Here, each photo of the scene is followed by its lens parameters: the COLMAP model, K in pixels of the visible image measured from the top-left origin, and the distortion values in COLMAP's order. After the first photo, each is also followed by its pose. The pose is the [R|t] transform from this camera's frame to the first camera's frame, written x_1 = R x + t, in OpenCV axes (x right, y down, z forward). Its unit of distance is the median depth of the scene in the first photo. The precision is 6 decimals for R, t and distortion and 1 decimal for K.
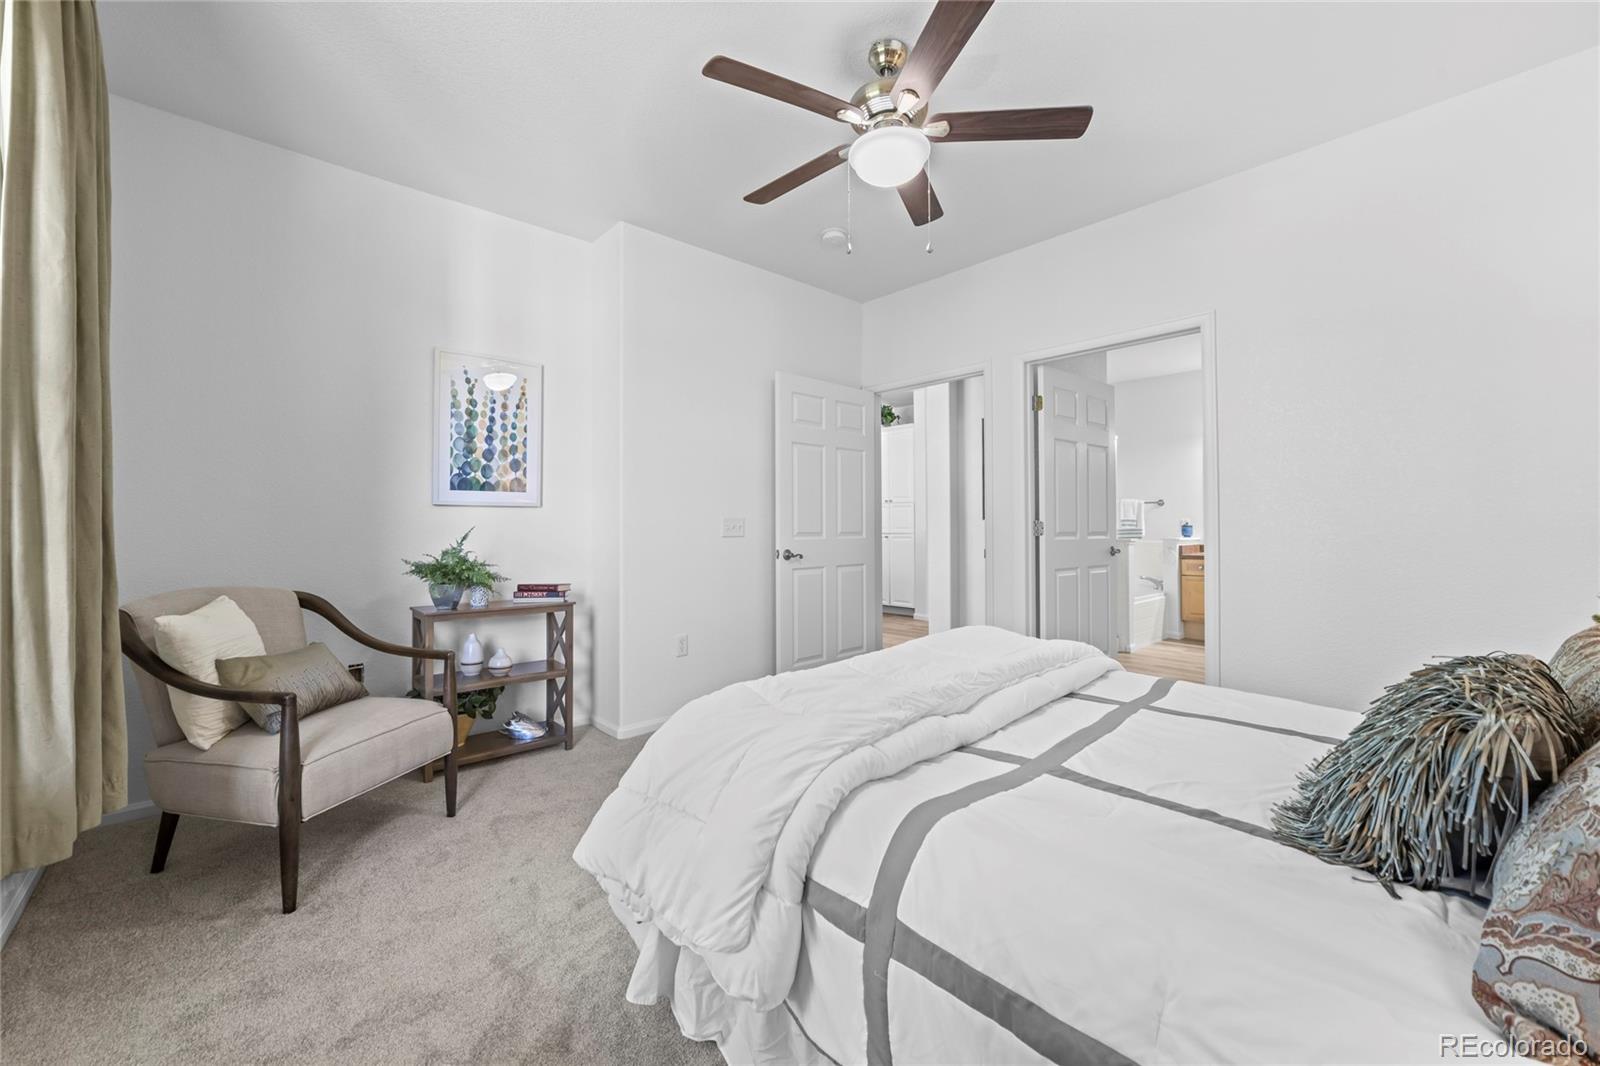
lens RADIAL K [[634.8, 0, 805.3], [0, 634.8, 518.5], [0, 0, 1]] dist [-0.021227, 0.008076]
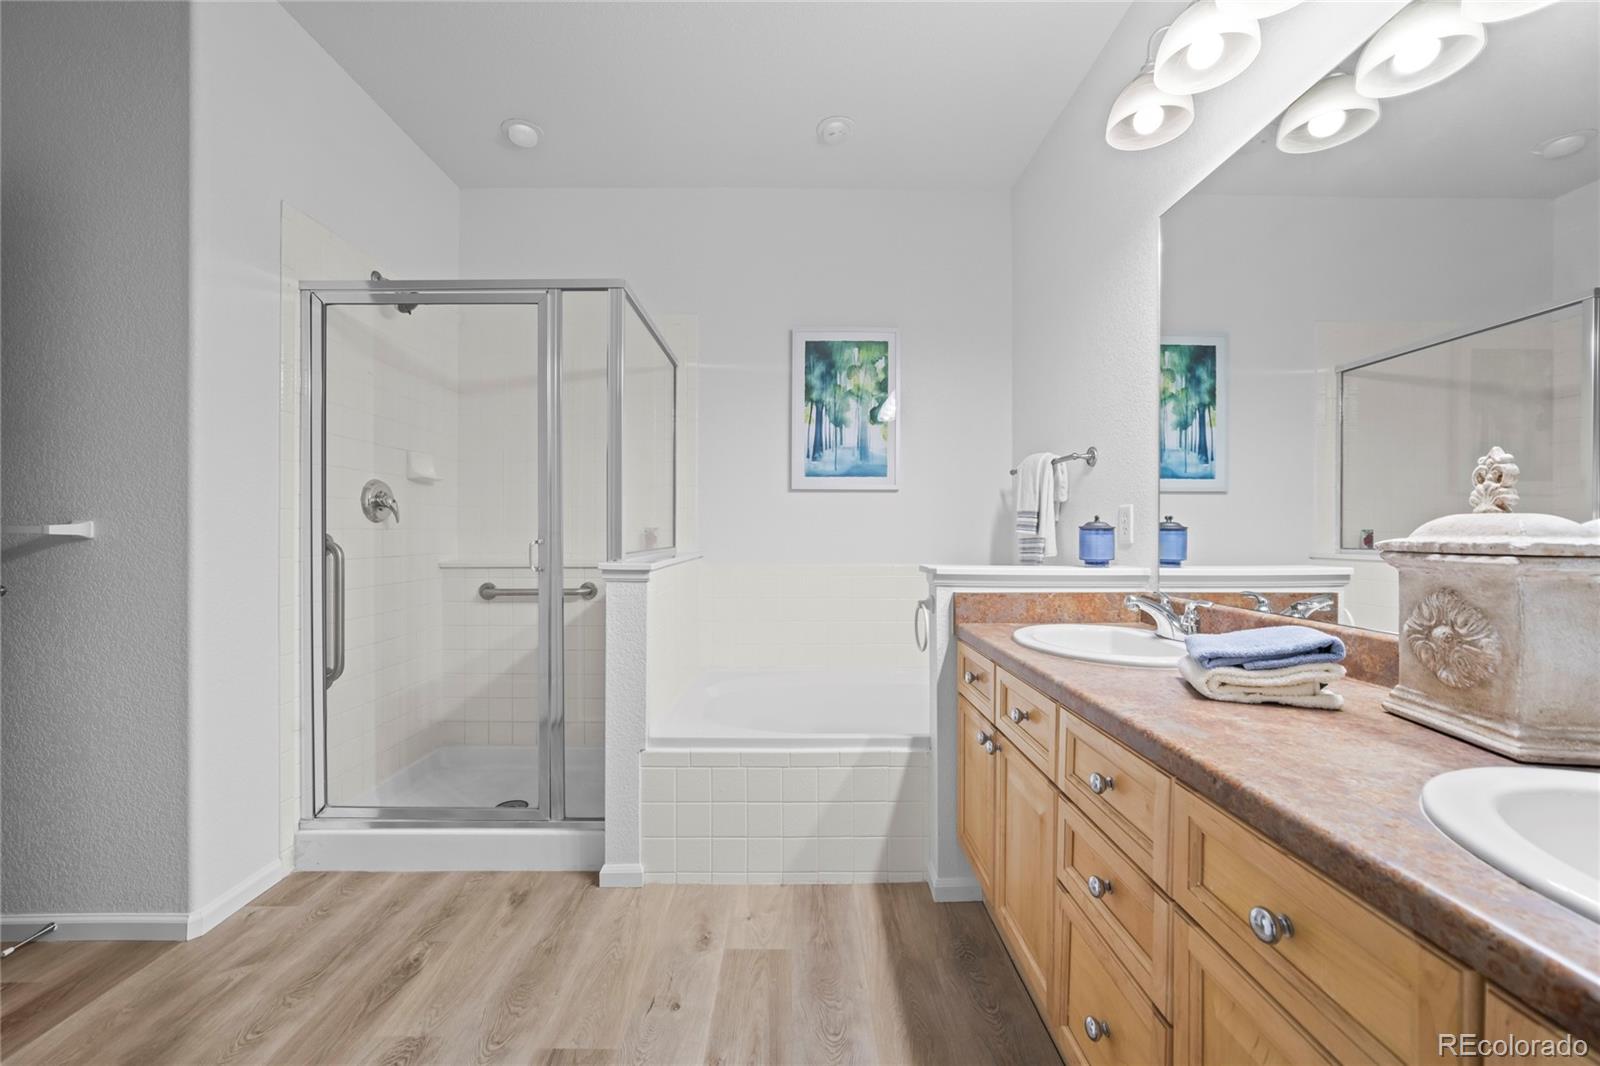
lens RADIAL K [[634.8, 0, 797.2], [0, 634.8, 530.8], [0, 0, 1]] dist [-0.021227, 0.008076]
pose [[0.729189, 0.003562, -0.684304, 0.709090], [0.002963, 0.999961, 0.008363, 0.010368], [0.684306, -0.008126, 0.729149, 0.695688]]
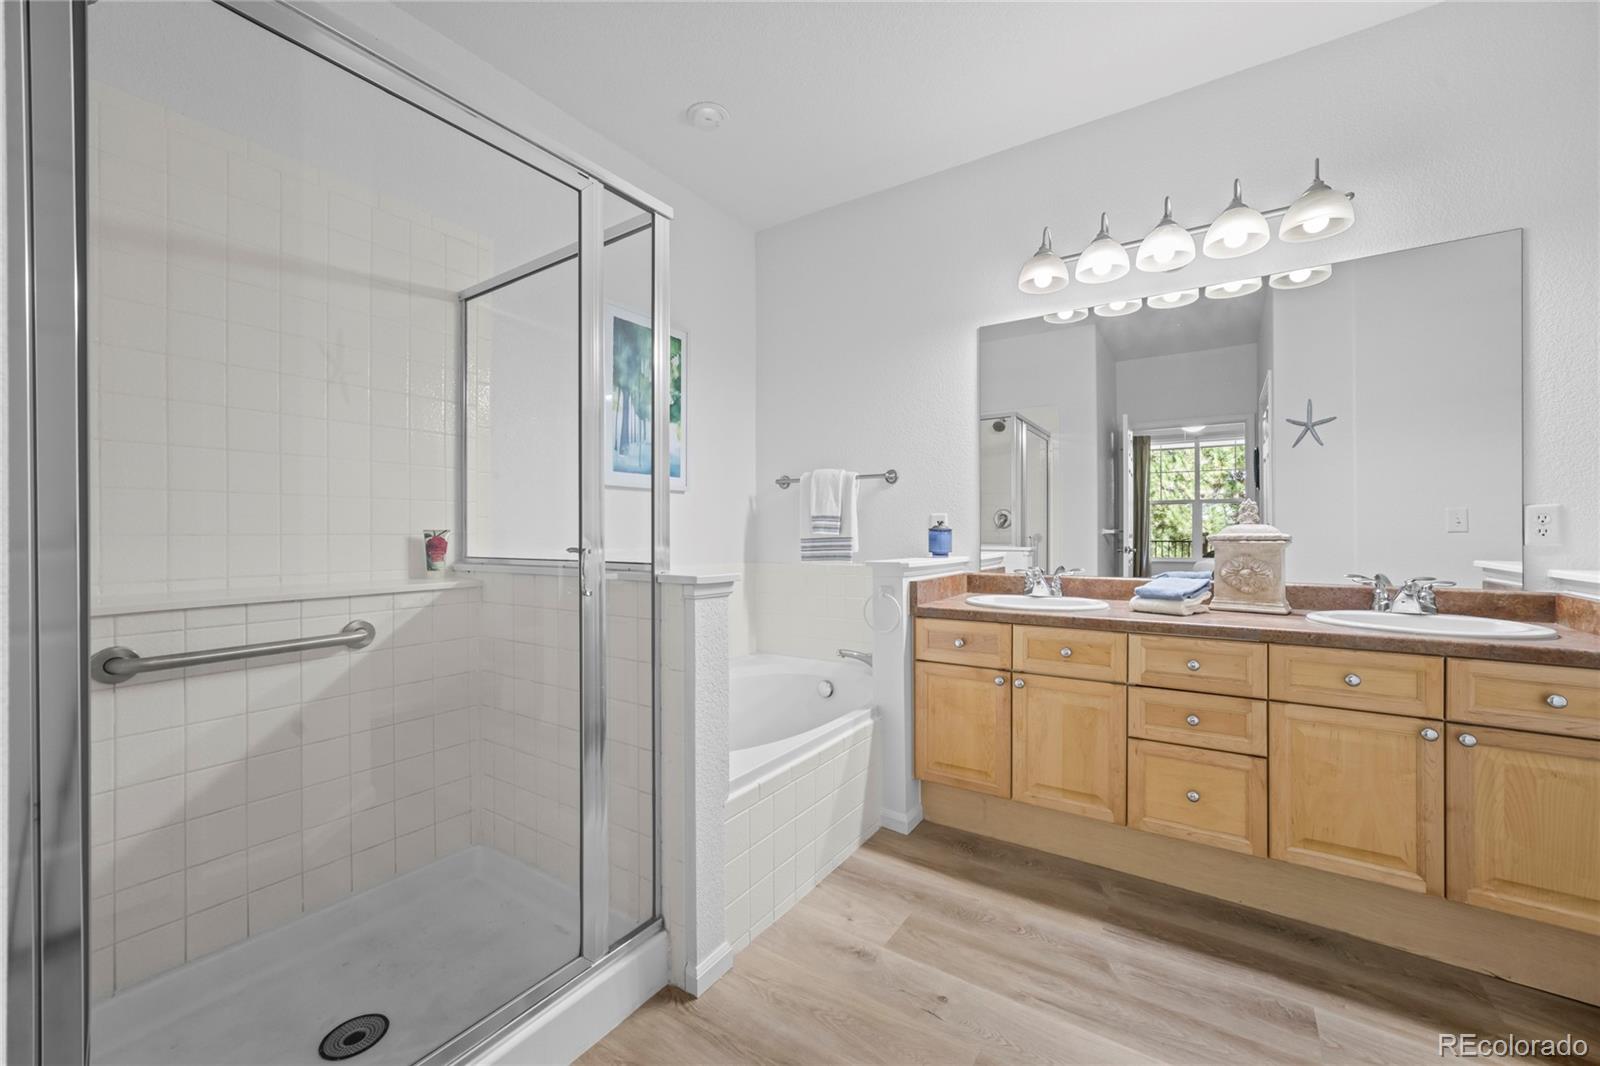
lens RADIAL K [[634.8, 0, 798.5], [0, 634.8, 530.0], [0, 0, 1]] dist [-0.021227, 0.008076]
pose [[0.974389, -0.000565, 0.224867, 0.423121], [-0.001042, 0.999975, 0.007031, 0.009290], [-0.224865, -0.007085, 0.974364, 0.618149]]
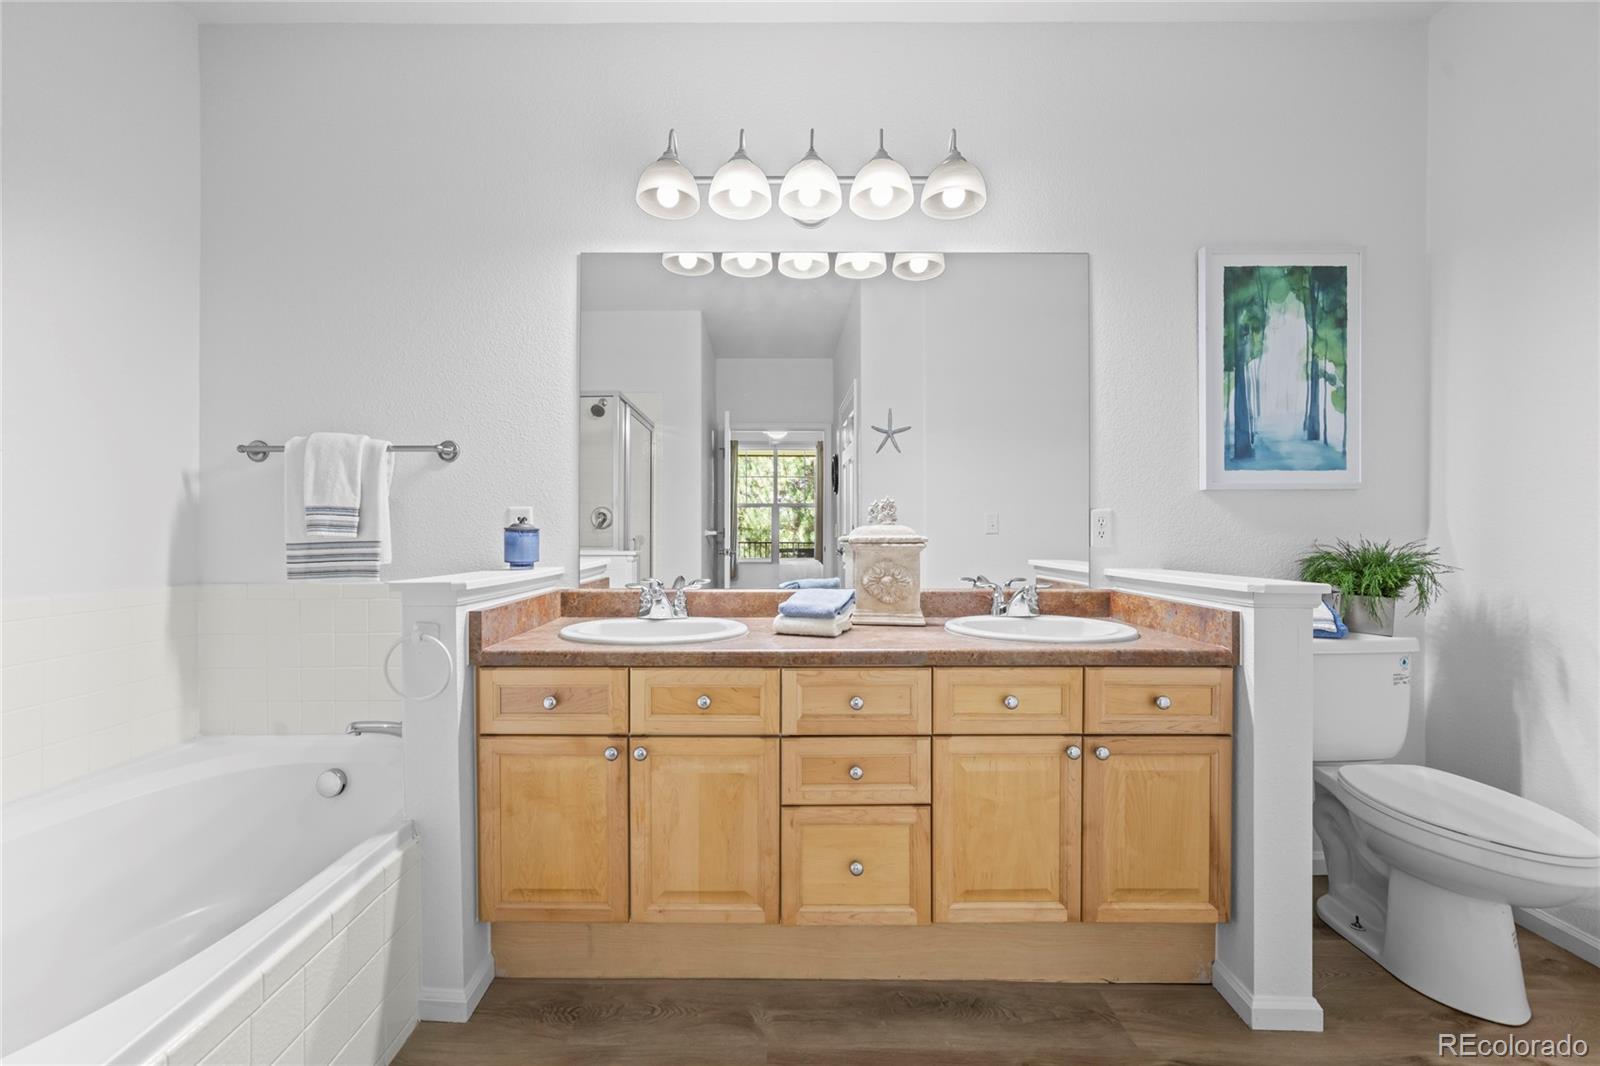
lens RADIAL K [[634.8, 0, 772.6], [0, 634.8, 535.2], [0, 0, 1]] dist [-0.021227, 0.008076]
pose [[0.687066, -0.002501, 0.726591, 0.476645], [-0.008251, 0.999903, 0.011244, 0.010266], [-0.726548, -0.013721, 0.686979, 0.722214]]
